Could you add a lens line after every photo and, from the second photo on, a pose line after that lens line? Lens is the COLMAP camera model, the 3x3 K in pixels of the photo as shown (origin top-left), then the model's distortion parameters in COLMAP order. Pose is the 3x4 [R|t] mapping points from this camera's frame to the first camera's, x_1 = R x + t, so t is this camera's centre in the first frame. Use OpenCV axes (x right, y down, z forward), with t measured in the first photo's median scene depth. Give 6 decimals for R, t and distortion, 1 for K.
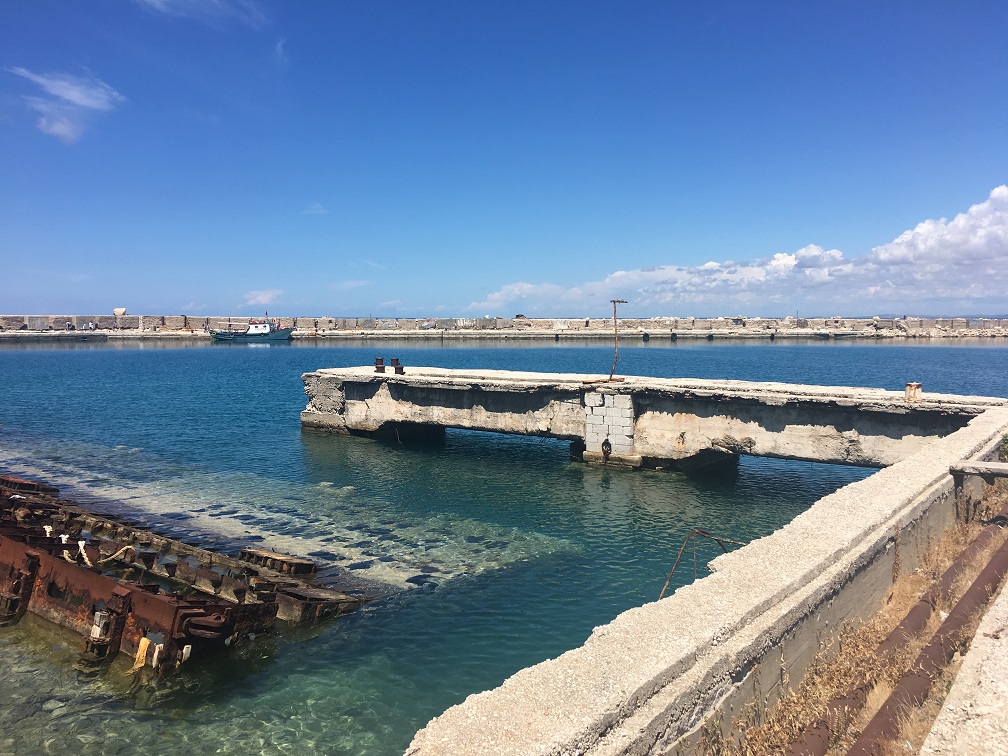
lens RADIAL K [[847.7, 0, 504.0], [0, 847.7, 378.0], [0, 0, 1]] dist [0.072733, -0.084782]
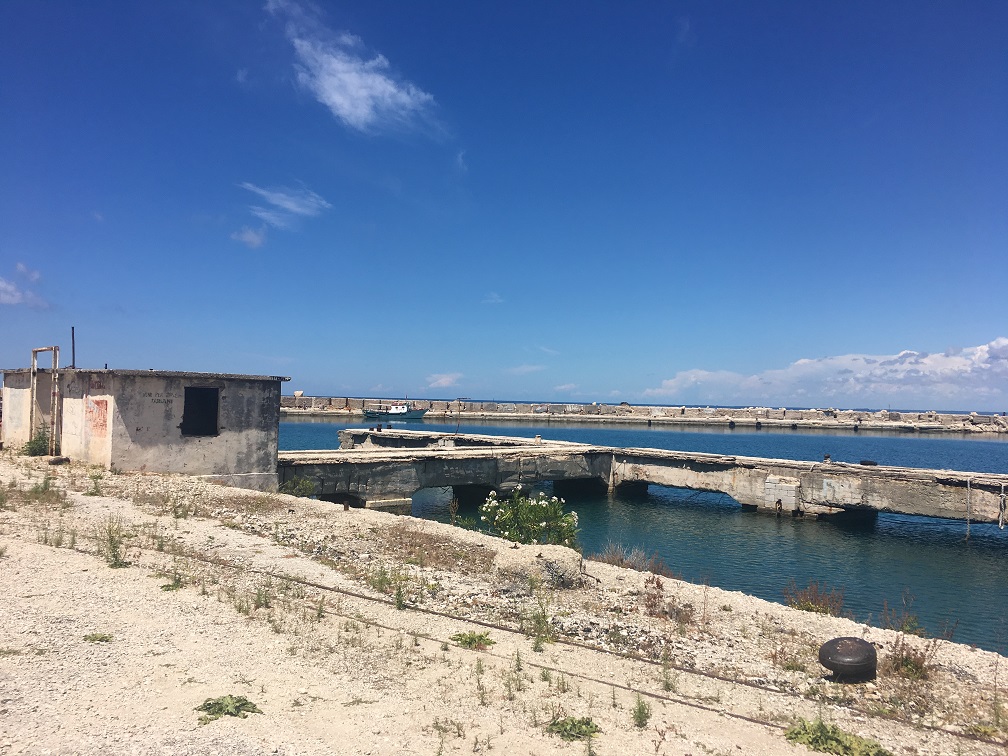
lens RADIAL K [[847.7, 0, 504.0], [0, 847.7, 378.0], [0, 0, 1]] dist [0.072733, -0.084782]
pose [[0.978549, 0.015624, -0.205421, 0.099431], [-0.036005, 0.994744, -0.095856, 0.008811], [0.202844, 0.101196, 0.973968, -0.157960]]
